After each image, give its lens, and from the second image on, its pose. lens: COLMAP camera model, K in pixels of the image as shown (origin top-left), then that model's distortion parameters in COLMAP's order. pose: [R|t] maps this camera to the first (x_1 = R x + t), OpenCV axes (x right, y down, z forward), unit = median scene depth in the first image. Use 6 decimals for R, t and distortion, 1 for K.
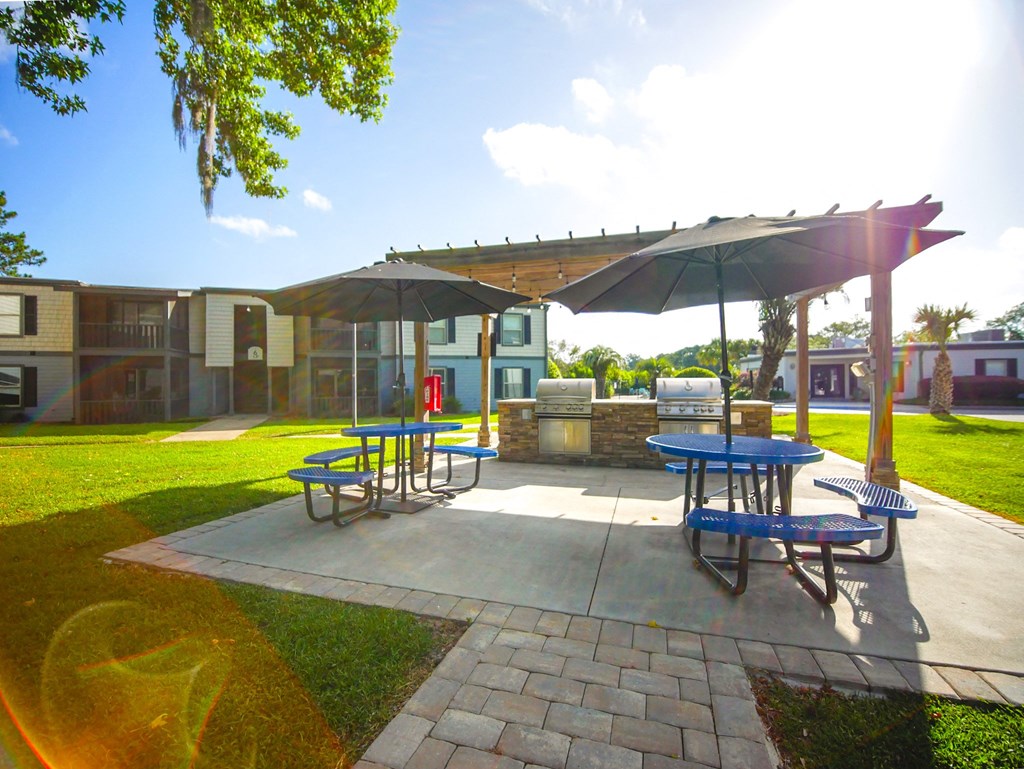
lens RADIAL K [[453.5, 0, 508.5], [0, 453.5, 386.5], [0, 0, 1]] dist [-0.018352, 0.000687]
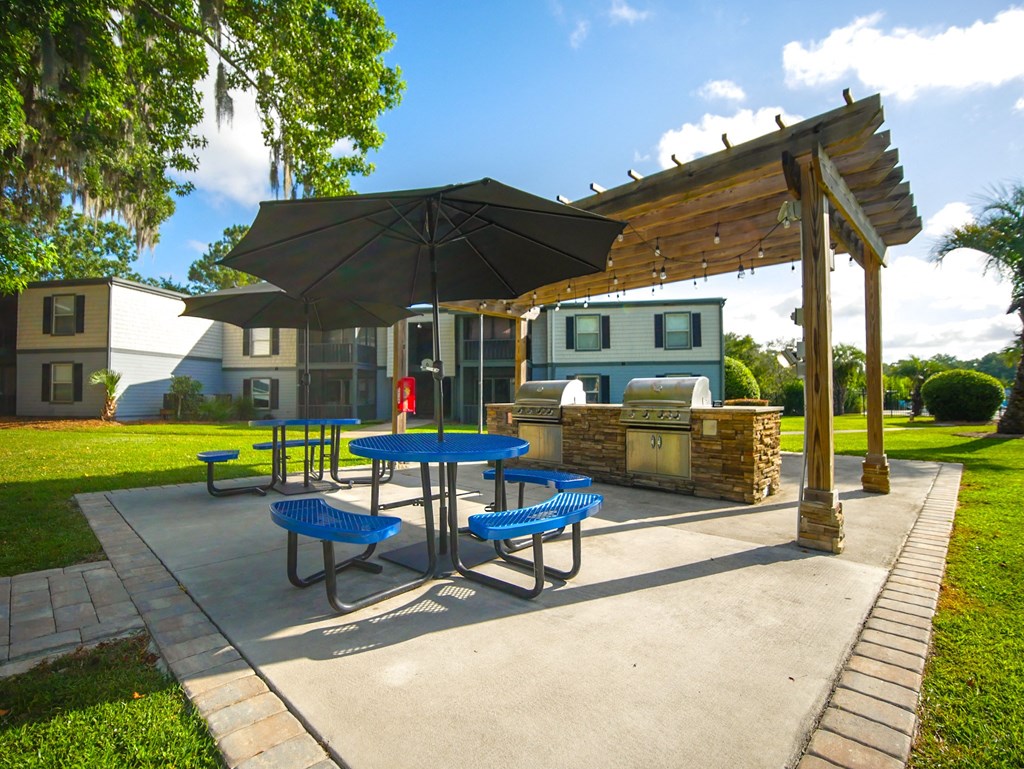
lens RADIAL K [[483.4, 0, 513.6], [0, 483.4, 387.4], [0, 0, 1]] dist [-0.014144, -0.000862]
pose [[0.894557, -0.004675, -0.446930, 0.488632], [-0.005182, 0.999770, -0.020830, 0.017363], [0.446924, 0.020949, 0.894327, 0.092923]]
